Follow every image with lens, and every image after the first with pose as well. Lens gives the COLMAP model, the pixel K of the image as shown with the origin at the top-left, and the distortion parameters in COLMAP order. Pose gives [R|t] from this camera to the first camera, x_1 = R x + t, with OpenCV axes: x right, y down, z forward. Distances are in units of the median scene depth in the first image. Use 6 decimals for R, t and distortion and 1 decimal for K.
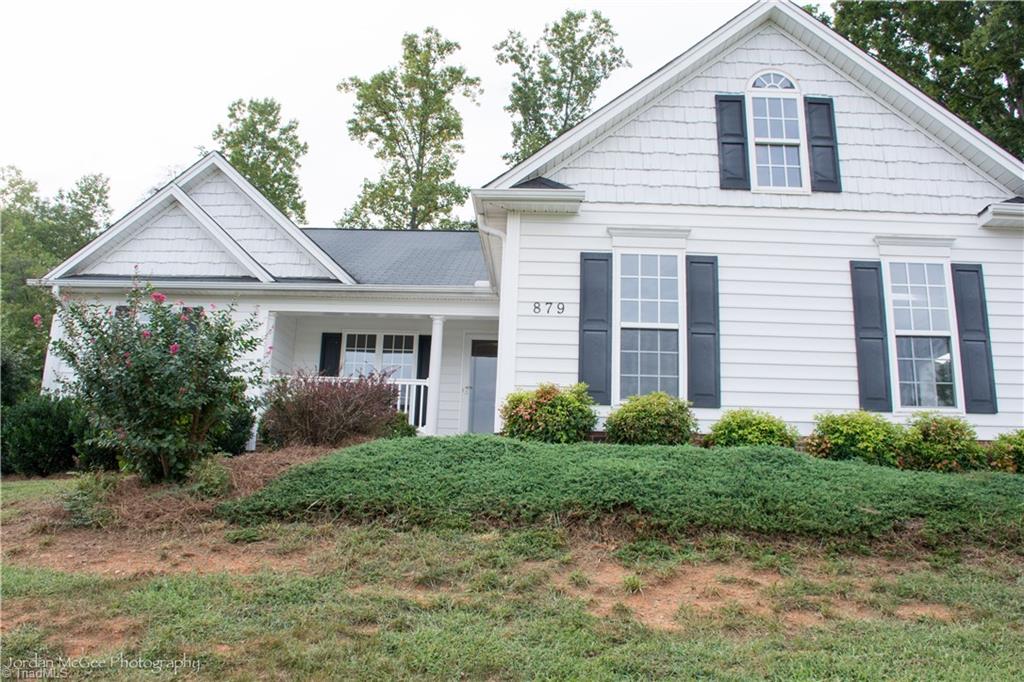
lens RADIAL K [[802.8, 0, 512.0], [0, 802.8, 341.0], [0, 0, 1]] dist [-0.100606, 0.000604]
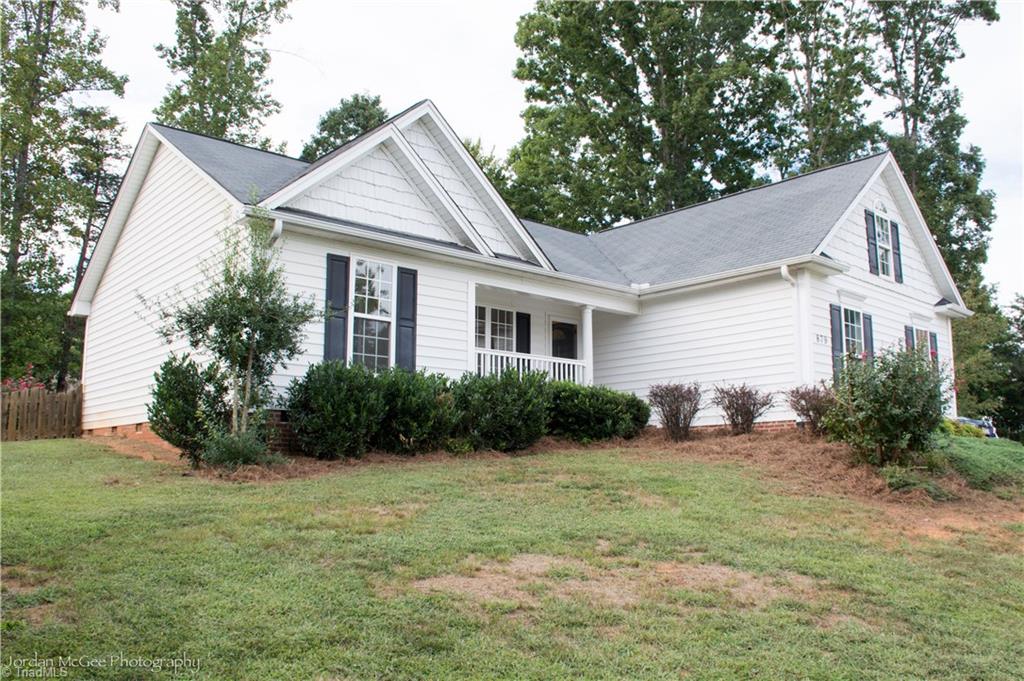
lens RADIAL K [[802.8, 0, 512.0], [0, 802.8, 340.5], [0, 0, 1]] dist [-0.100606, 0.000604]
pose [[0.722488, 0.068468, 0.687985, -0.951423], [-0.139951, 0.988968, 0.048548, -0.022383], [-0.677071, -0.131360, 0.724099, 0.233324]]
